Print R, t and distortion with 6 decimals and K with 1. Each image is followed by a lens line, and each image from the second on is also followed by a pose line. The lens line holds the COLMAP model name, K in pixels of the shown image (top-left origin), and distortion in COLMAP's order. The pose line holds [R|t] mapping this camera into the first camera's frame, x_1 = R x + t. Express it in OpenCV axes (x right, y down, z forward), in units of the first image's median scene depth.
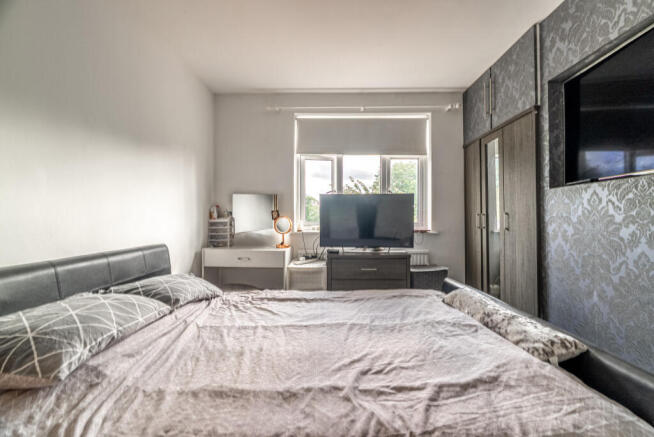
lens RADIAL K [[292.7, 0, 327.3], [0, 292.7, 220.3], [0, 0, 1]] dist [-0.015076, 0.005445]
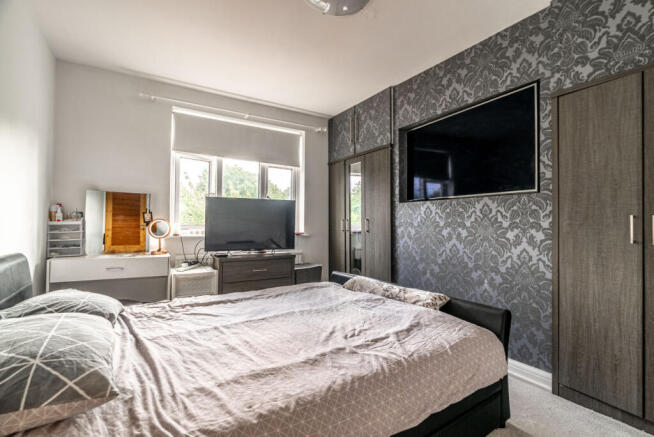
lens RADIAL K [[292.7, 0, 327.3], [0, 292.7, 220.3], [0, 0, 1]] dist [-0.015076, 0.005445]
pose [[0.849576, 0.014634, 0.527263, -0.297541], [-0.006195, 0.999823, -0.017768, 0.005371], [-0.527430, 0.011829, 0.849516, -0.043441]]
